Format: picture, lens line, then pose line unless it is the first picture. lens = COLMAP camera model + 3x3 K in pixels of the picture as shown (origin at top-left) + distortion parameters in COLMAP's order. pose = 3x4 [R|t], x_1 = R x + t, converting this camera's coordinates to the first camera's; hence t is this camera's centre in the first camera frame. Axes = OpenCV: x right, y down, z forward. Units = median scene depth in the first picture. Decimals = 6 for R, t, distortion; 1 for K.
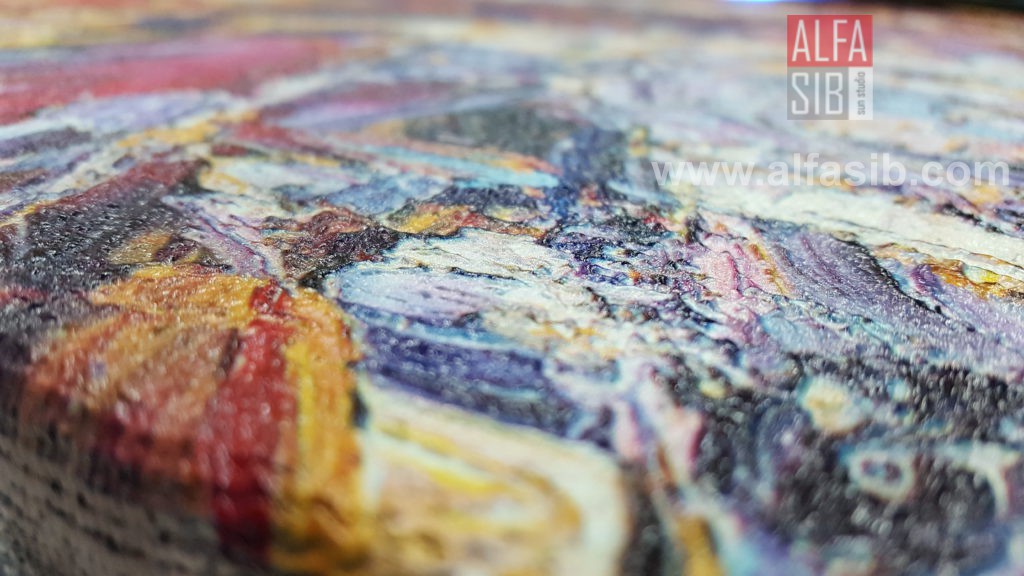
lens RADIAL K [[754.7, 0, 514.8], [0, 754.7, 305.9], [0, 0, 1]] dist [0.165016, -0.261194]
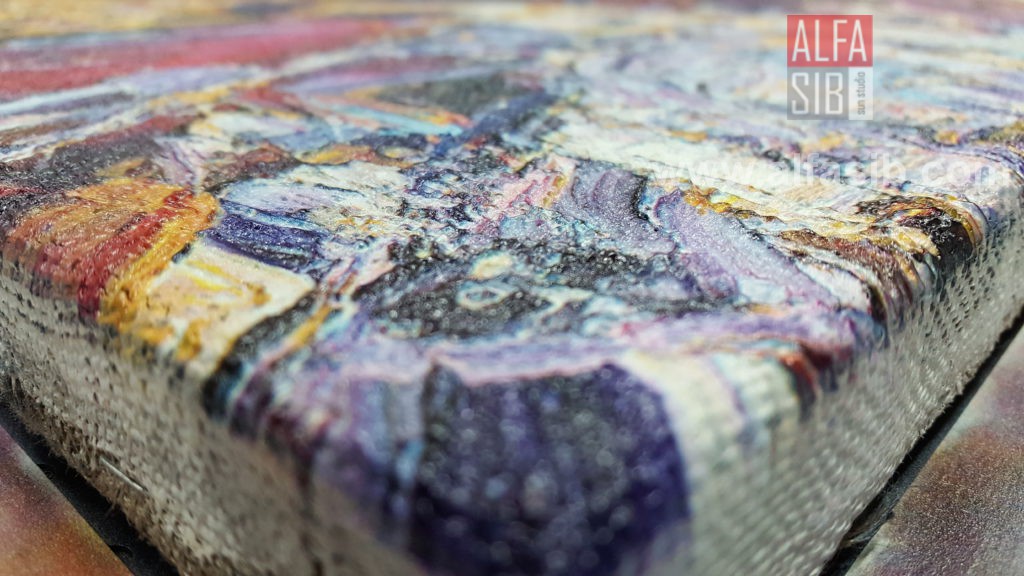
lens RADIAL K [[754.7, 0, 514.8], [0, 754.7, 305.9], [0, 0, 1]] dist [0.165016, -0.261194]
pose [[0.987689, 0.039526, -0.151355, 0.412697], [-0.036065, 0.999023, 0.025546, 0.103585], [0.152217, -0.019773, 0.988149, -0.272095]]
